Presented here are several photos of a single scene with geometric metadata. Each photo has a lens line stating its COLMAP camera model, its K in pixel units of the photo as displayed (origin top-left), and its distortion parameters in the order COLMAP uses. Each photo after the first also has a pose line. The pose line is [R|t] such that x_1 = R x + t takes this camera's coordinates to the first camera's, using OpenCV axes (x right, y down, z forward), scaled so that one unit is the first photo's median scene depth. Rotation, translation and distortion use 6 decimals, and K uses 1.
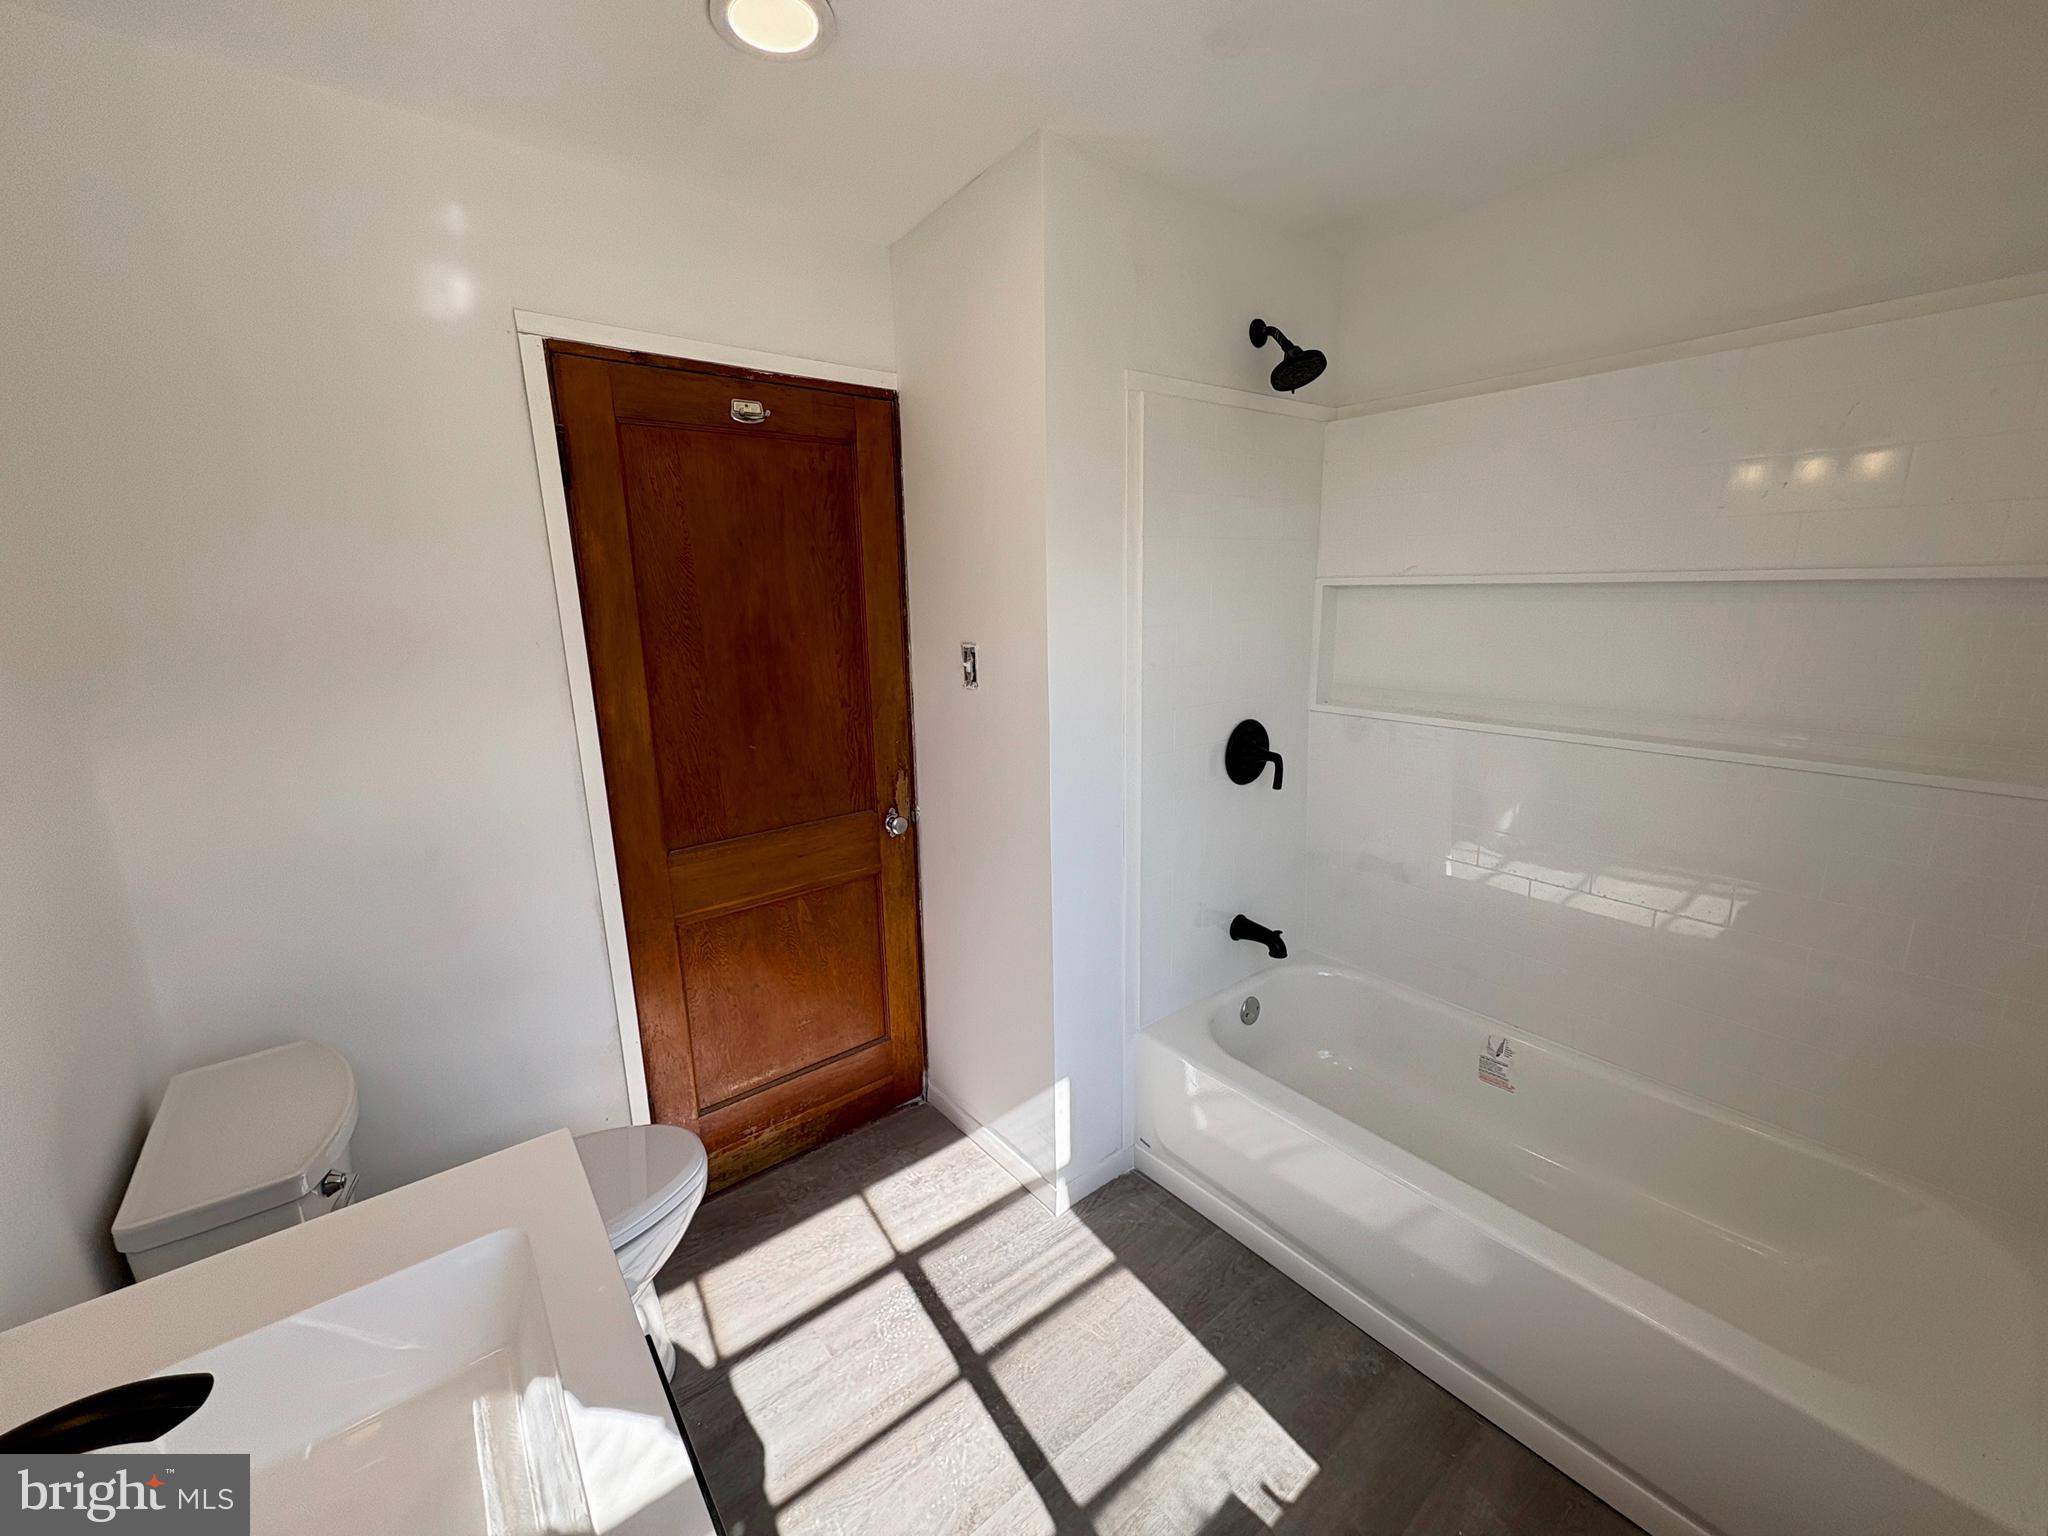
lens RADIAL K [[813.8, 0, 1028.0], [0, 813.8, 765.8], [0, 0, 1]] dist [0.000007, 0.000215]
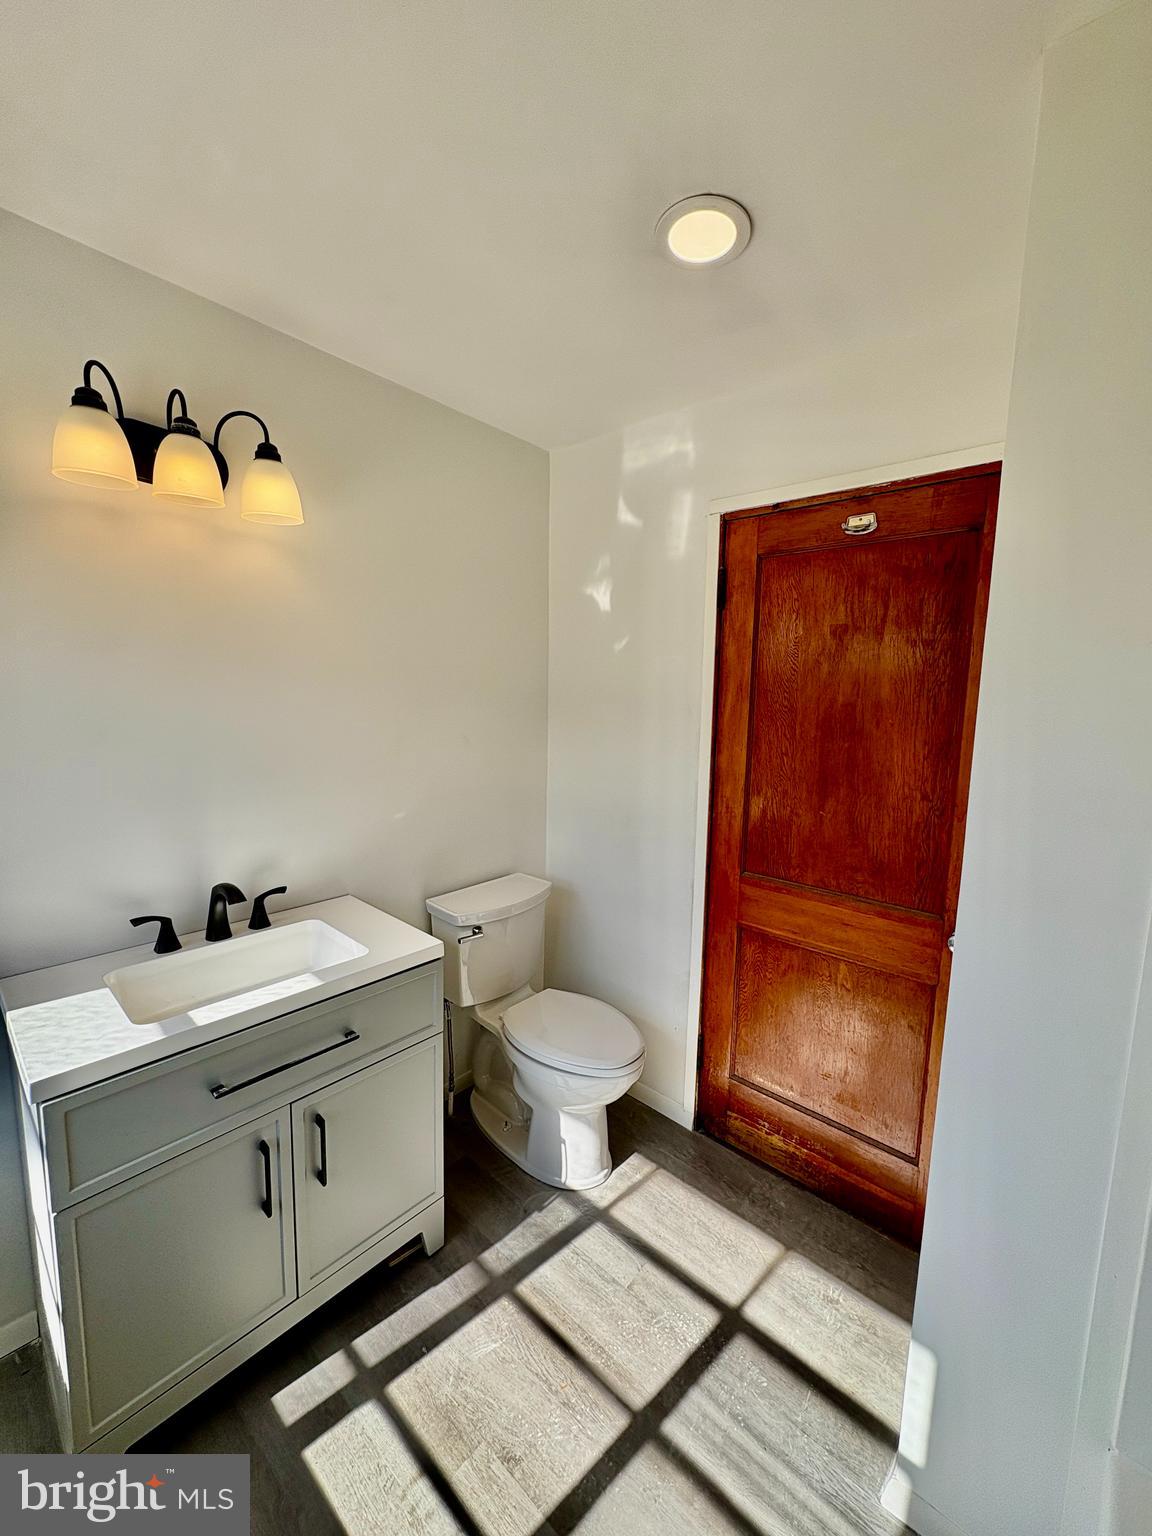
lens RADIAL K [[610.3, 0, 576.0], [0, 610.3, 768.0], [0, 0, 1]] dist [0.000007, 0.000215]
pose [[0.163320, 0.153642, -0.974536, 0.470427], [-0.232171, 0.966043, 0.113394, -0.110148], [0.958866, 0.207739, 0.193445, 0.520086]]
